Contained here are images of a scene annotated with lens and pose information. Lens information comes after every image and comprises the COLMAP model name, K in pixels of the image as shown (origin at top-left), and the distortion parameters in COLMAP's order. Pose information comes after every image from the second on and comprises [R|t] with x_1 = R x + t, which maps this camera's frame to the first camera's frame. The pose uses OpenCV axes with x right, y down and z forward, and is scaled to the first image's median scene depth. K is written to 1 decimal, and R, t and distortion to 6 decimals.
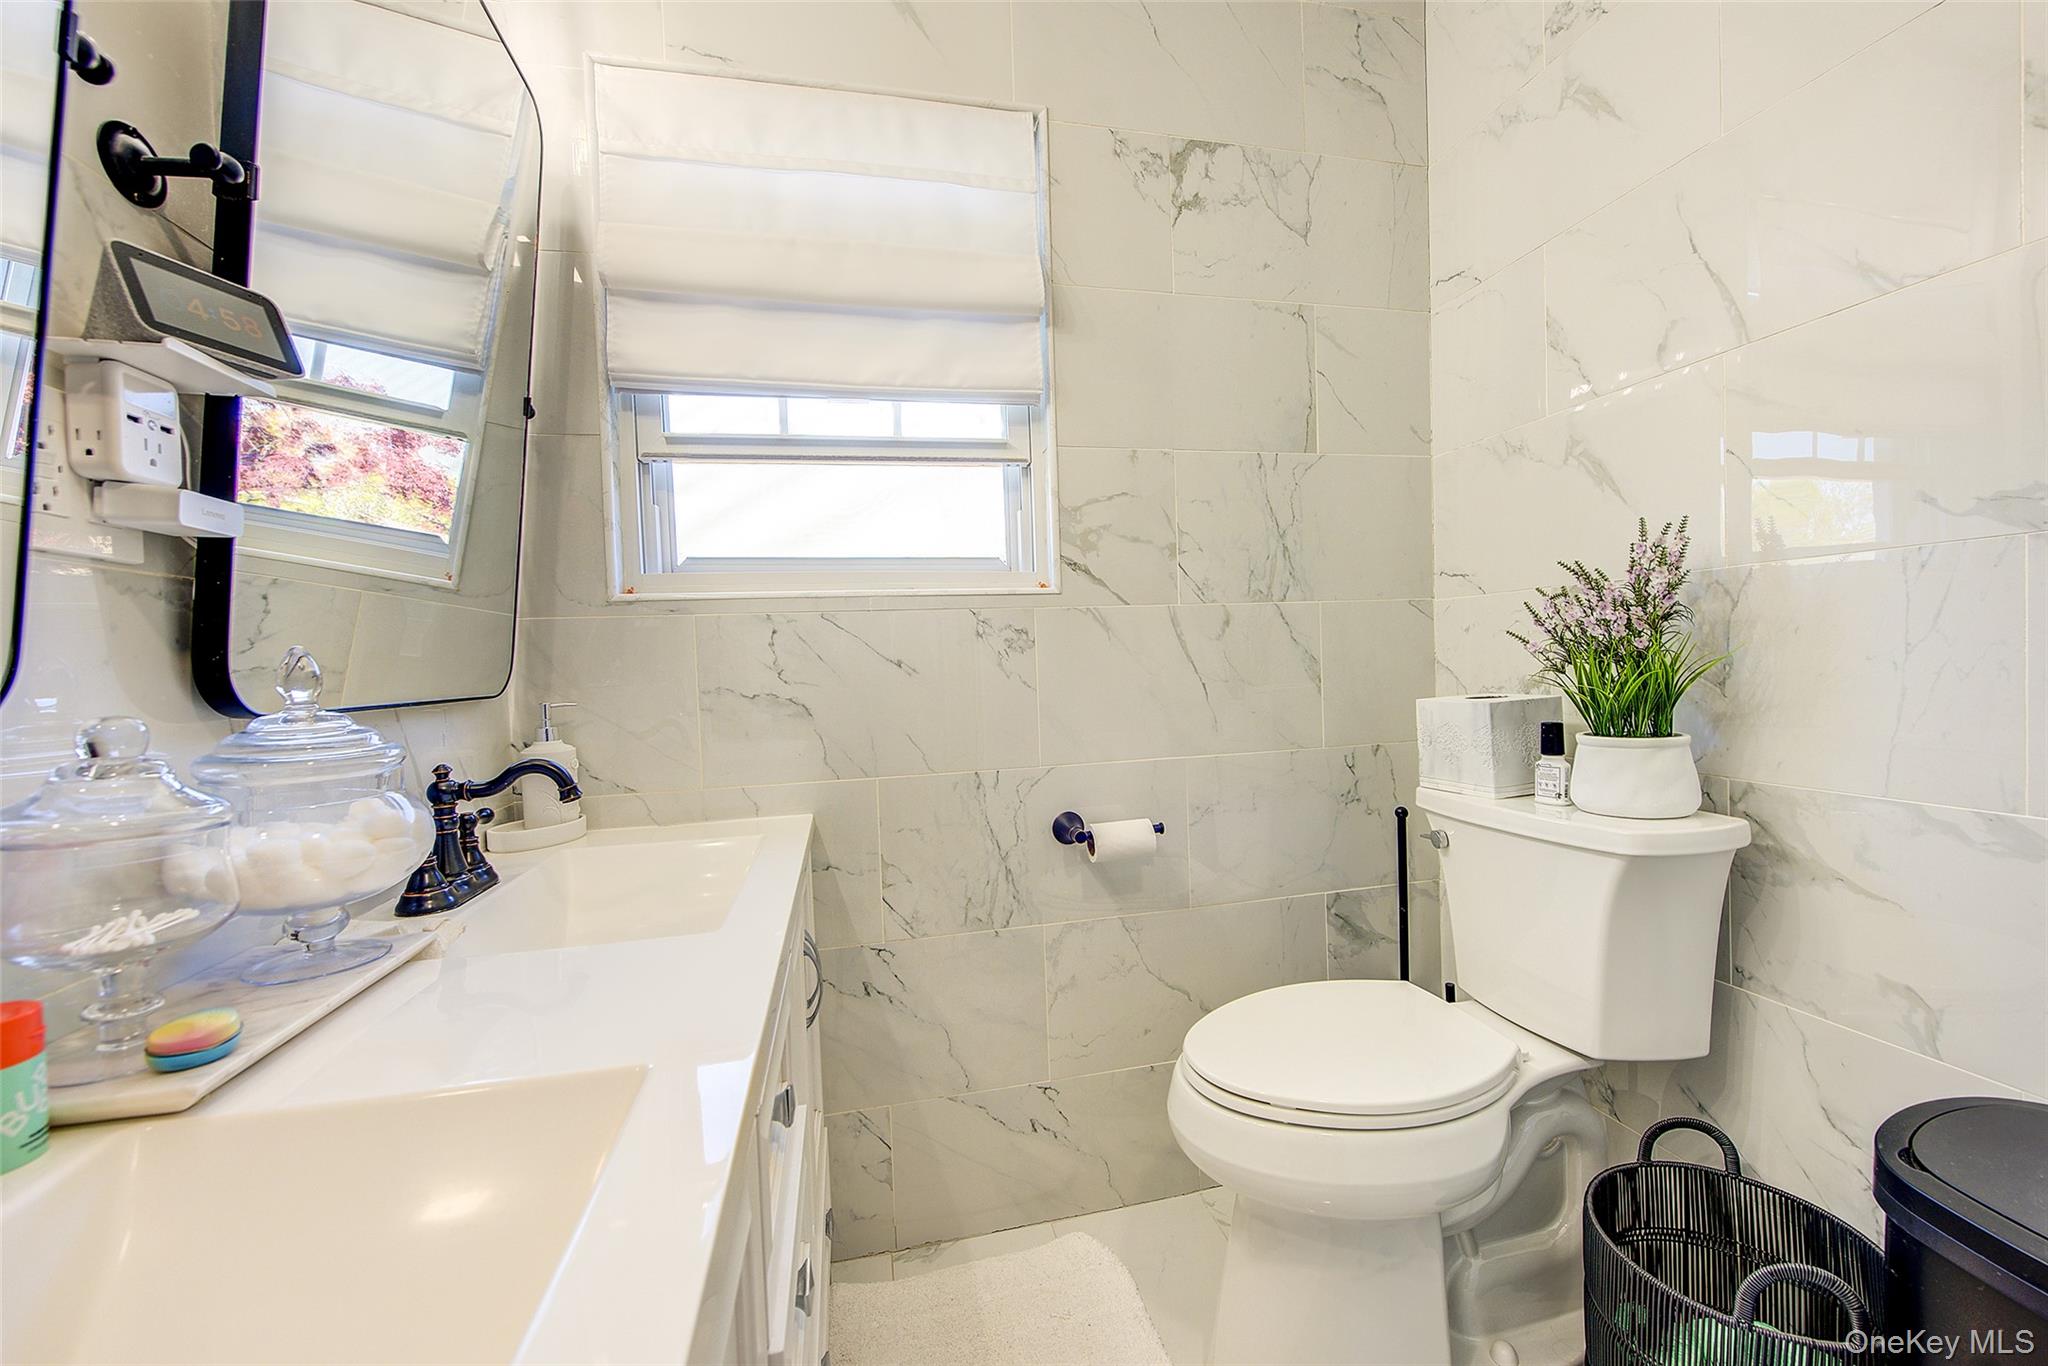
lens RADIAL K [[793.4, 0, 1024.0], [0, 793.4, 683.0], [0, 0, 1]] dist [0.000766, 0.000006]
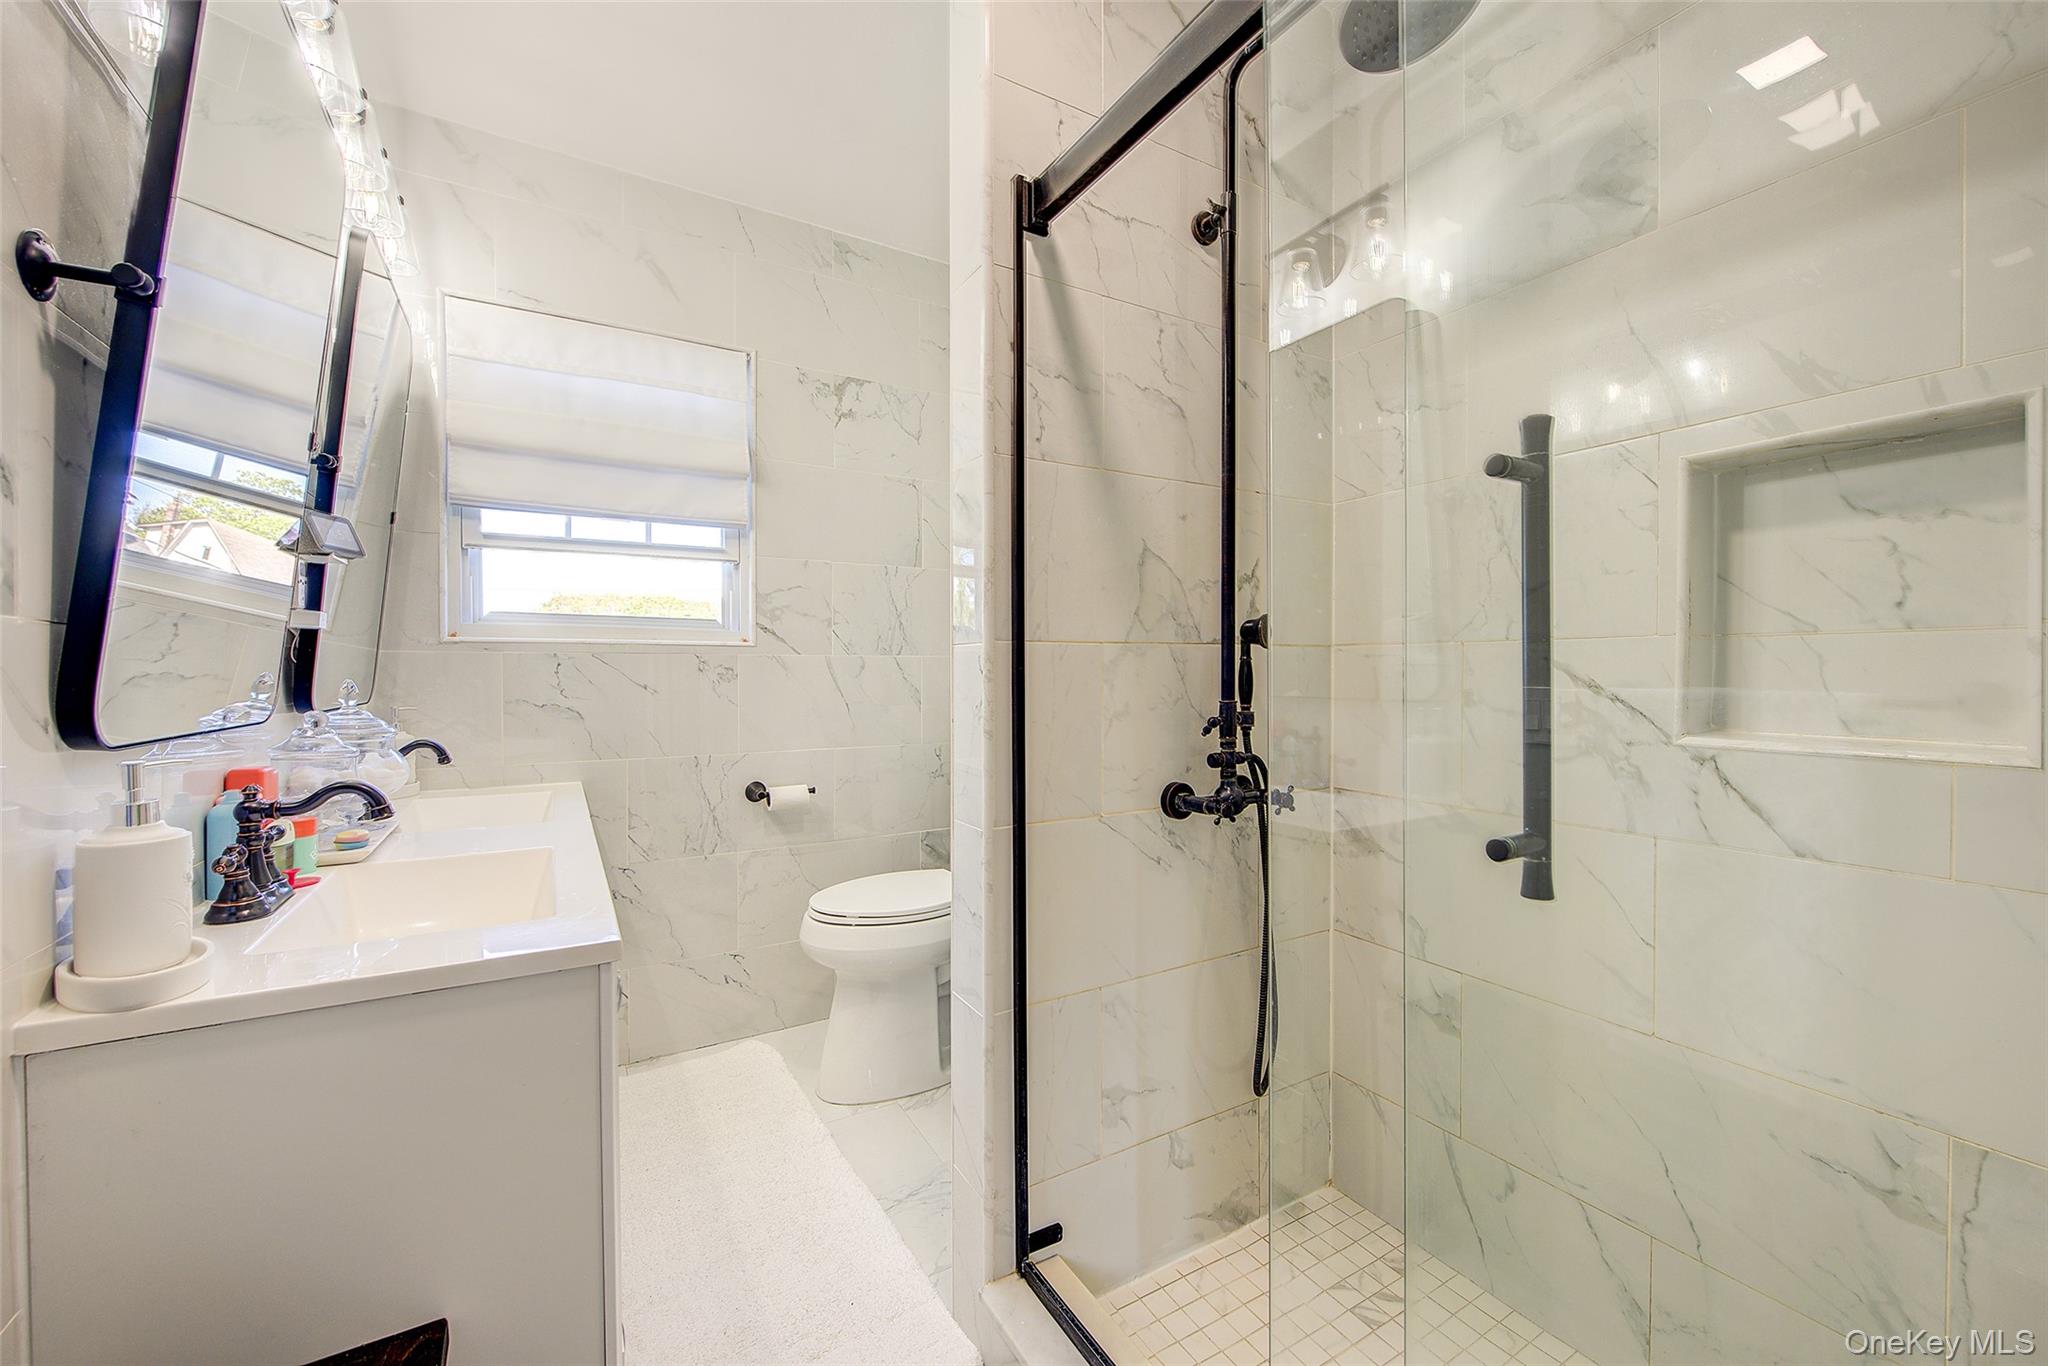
lens RADIAL K [[793.4, 0, 1024.0], [0, 793.4, 683.0], [0, 0, 1]] dist [0.000766, 0.000006]
pose [[0.949238, 0.031745, 0.312954, 0.064085], [-0.026546, 0.999430, -0.020862, -0.019293], [-0.313438, 0.011495, 0.949539, -0.732444]]
